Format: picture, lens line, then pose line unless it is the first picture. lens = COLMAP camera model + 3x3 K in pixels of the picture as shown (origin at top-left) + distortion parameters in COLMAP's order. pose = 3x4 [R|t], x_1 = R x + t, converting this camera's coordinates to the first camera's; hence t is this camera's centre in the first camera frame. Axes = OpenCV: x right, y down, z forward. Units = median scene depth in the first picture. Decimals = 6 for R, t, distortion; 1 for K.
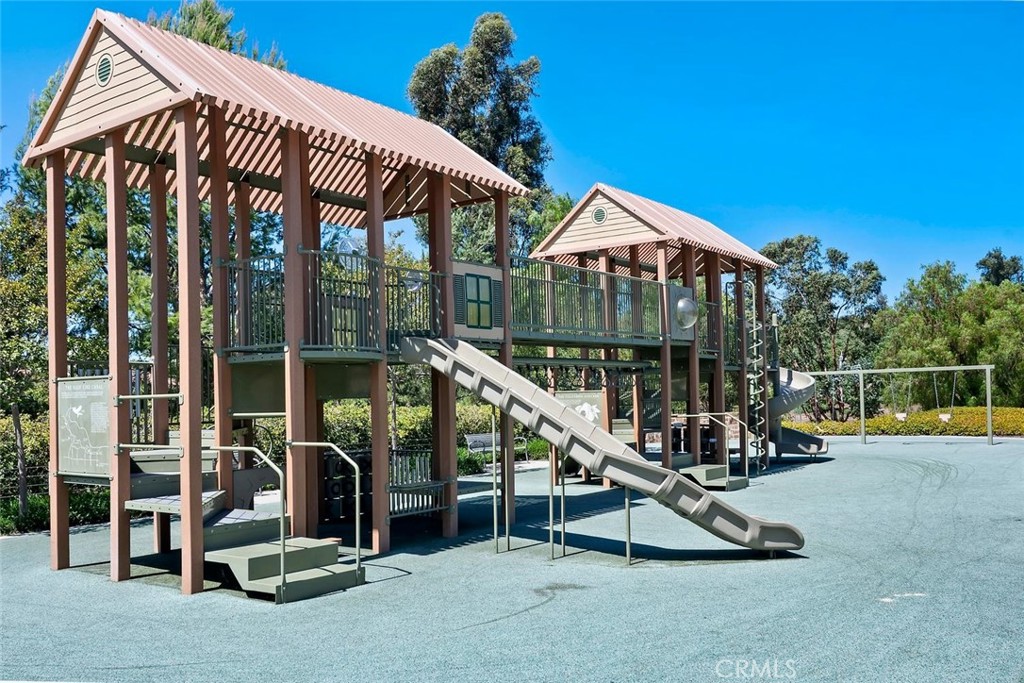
lens RADIAL K [[917.4, 0, 512.7], [0, 917.4, 345.5], [0, 0, 1]] dist [-0.019137, -0.006694]
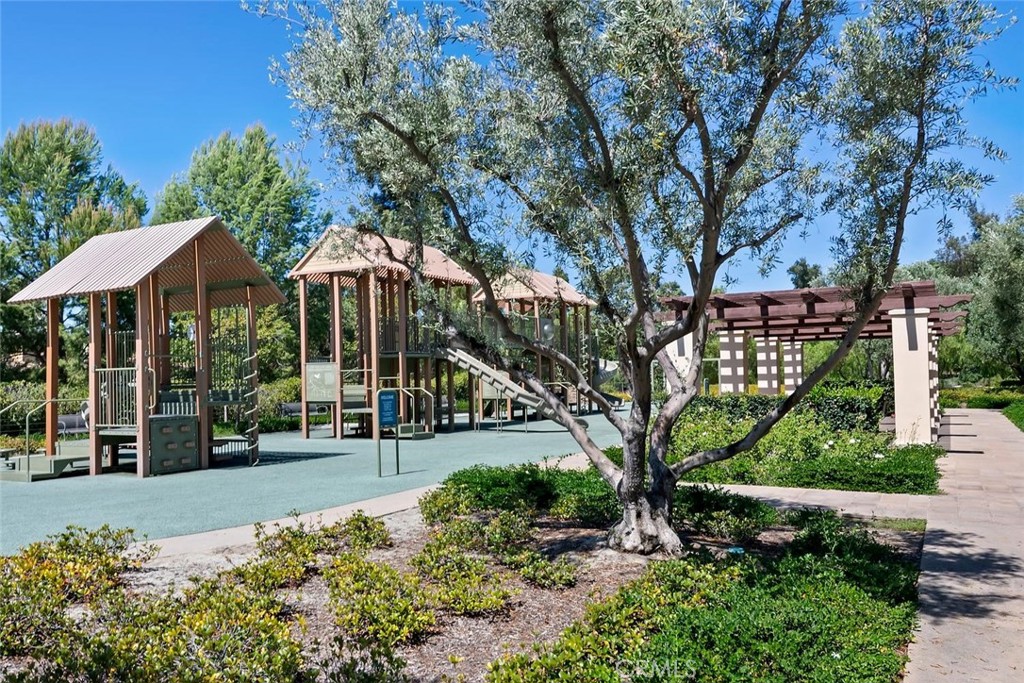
lens RADIAL K [[829.8, 0, 511.4], [0, 829.8, 344.0], [0, 0, 1]] dist [0.001683, 0.000250]
pose [[0.989273, 0.009562, 0.145764, -0.134948], [-0.011276, 0.999877, 0.010938, -0.024785], [-0.145641, -0.012464, 0.989259, -0.680677]]
